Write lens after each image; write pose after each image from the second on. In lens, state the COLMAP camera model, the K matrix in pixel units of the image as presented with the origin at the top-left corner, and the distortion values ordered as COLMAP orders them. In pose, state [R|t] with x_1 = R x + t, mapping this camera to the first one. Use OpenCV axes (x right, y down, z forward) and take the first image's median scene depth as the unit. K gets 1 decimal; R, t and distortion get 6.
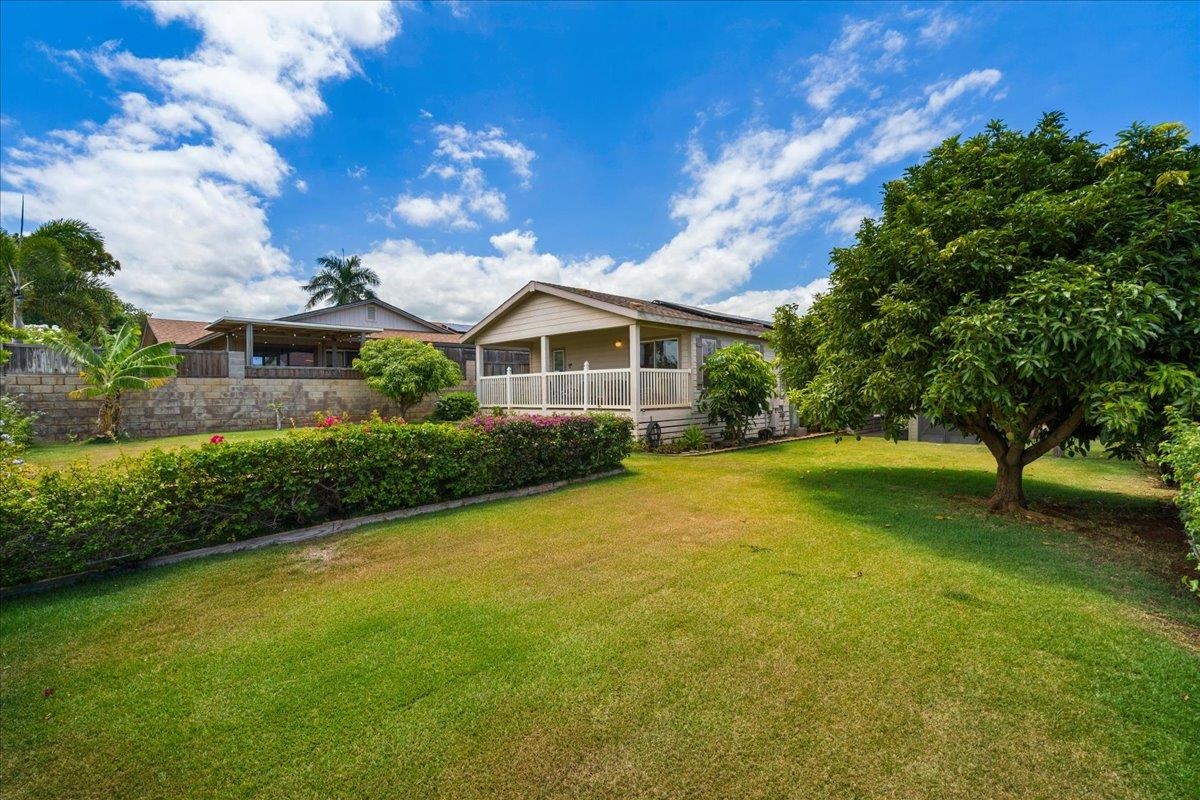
lens RADIAL K [[537.8, 0, 596.6], [0, 537.8, 401.5], [0, 0, 1]] dist [0.001730, 0.002745]
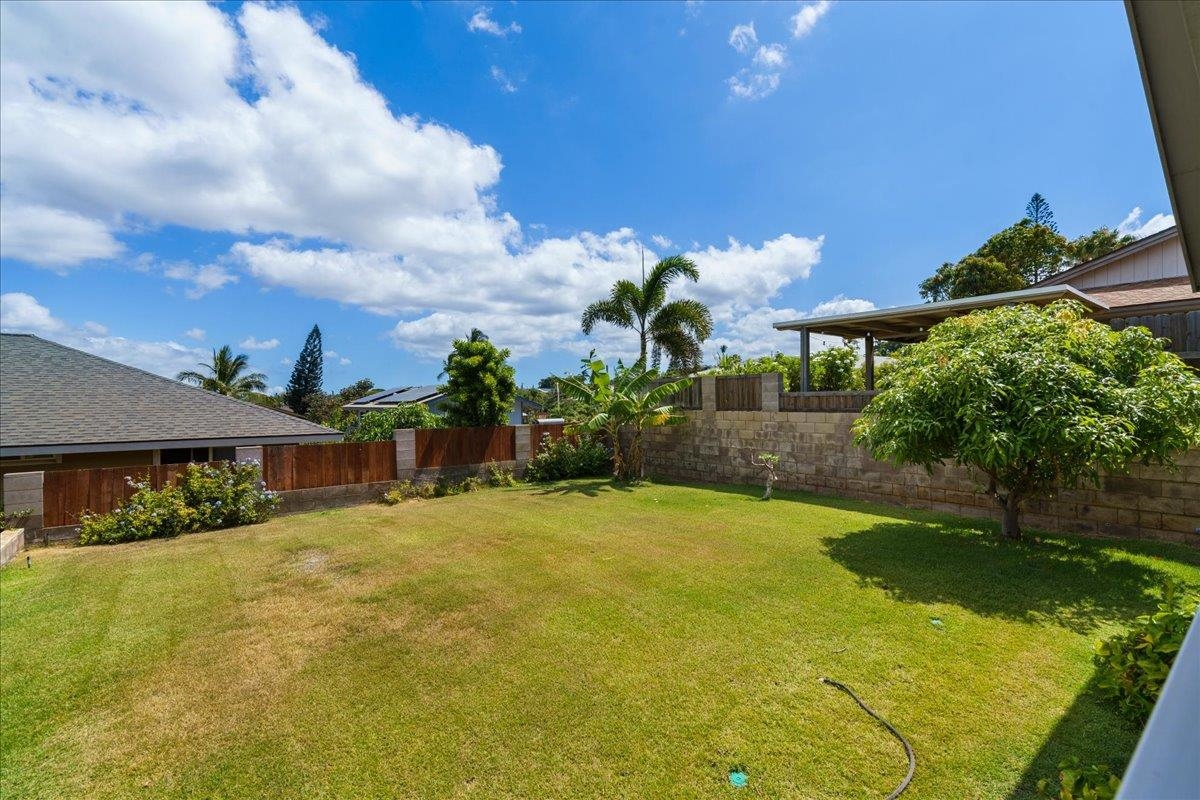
lens RADIAL K [[537.8, 0, 601.8], [0, 537.8, 403.1], [0, 0, 1]] dist [0.001730, 0.002745]
pose [[-0.124747, 0.024732, -0.991880, 0.044935], [0.004833, 0.999693, 0.024319, -0.071965], [0.992177, -0.001760, -0.124829, 0.874177]]
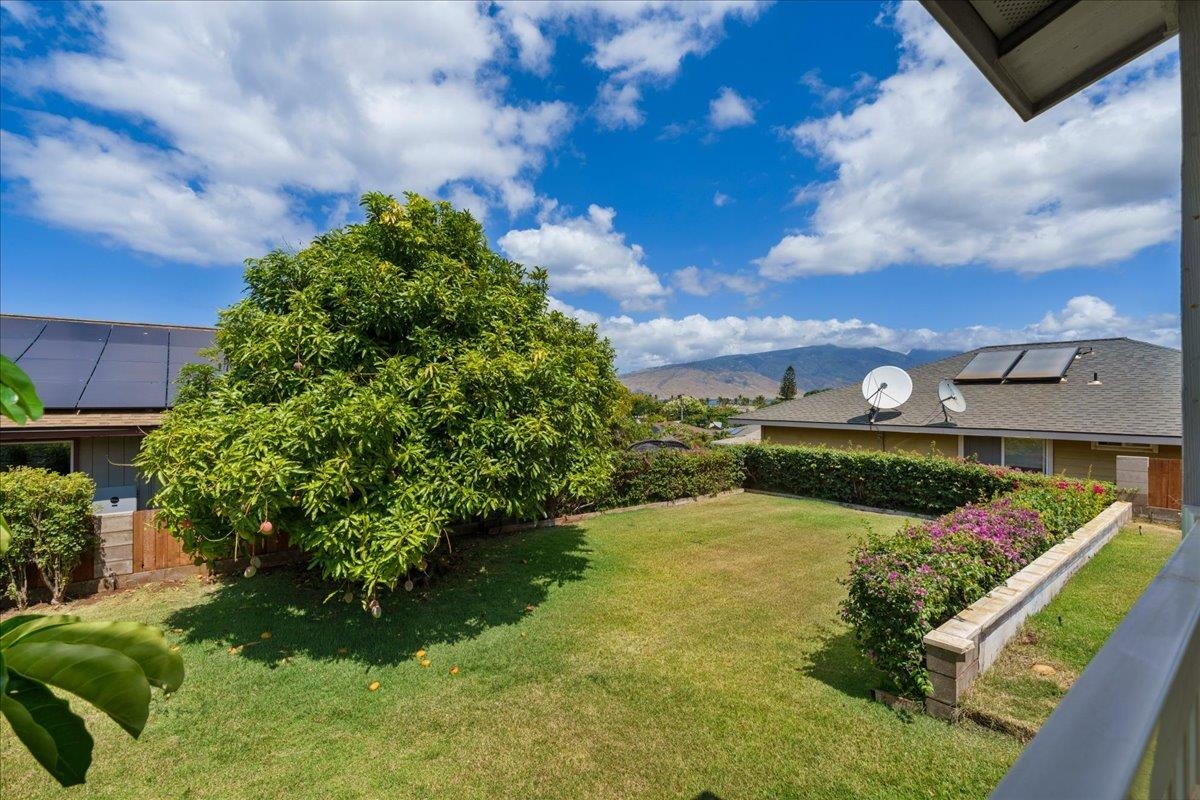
lens RADIAL K [[537.8, 0, 605.3], [0, 537.8, 399.9], [0, 0, 1]] dist [0.001730, 0.002745]
pose [[-0.994070, 0.016519, 0.107476, 0.130503], [0.017328, 0.999828, 0.006606, -0.074677], [-0.107348, 0.008429, -0.994186, 0.936464]]
